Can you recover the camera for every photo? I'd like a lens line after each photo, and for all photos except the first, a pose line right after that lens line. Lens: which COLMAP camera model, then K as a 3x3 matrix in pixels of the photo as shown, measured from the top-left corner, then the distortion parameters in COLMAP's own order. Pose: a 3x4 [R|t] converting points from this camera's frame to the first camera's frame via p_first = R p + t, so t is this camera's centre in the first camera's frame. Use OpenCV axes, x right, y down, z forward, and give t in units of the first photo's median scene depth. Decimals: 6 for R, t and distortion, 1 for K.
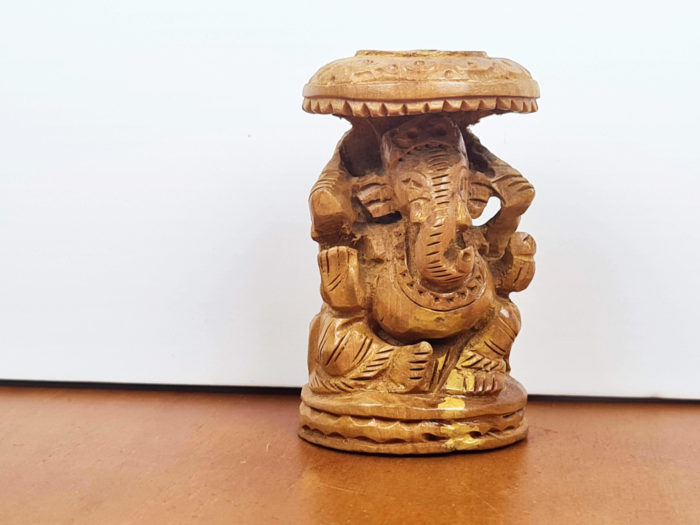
lens RADIAL K [[1465.0, 0, 350.0], [0, 1465.0, 262.5], [0, 0, 1]] dist [0.091940, 0.124776]
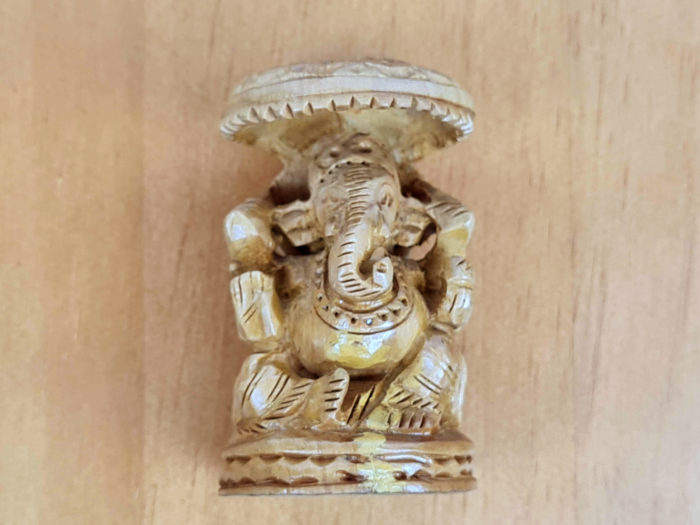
lens RADIAL K [[1465.0, 0, 350.0], [0, 1465.0, 262.5], [0, 0, 1]] dist [0.091940, 0.124776]
pose [[0.992668, -0.020342, -0.119151, 0.160983], [-0.007061, 0.974295, -0.225163, 0.187613], [0.120668, 0.224354, 0.967008, 0.124788]]
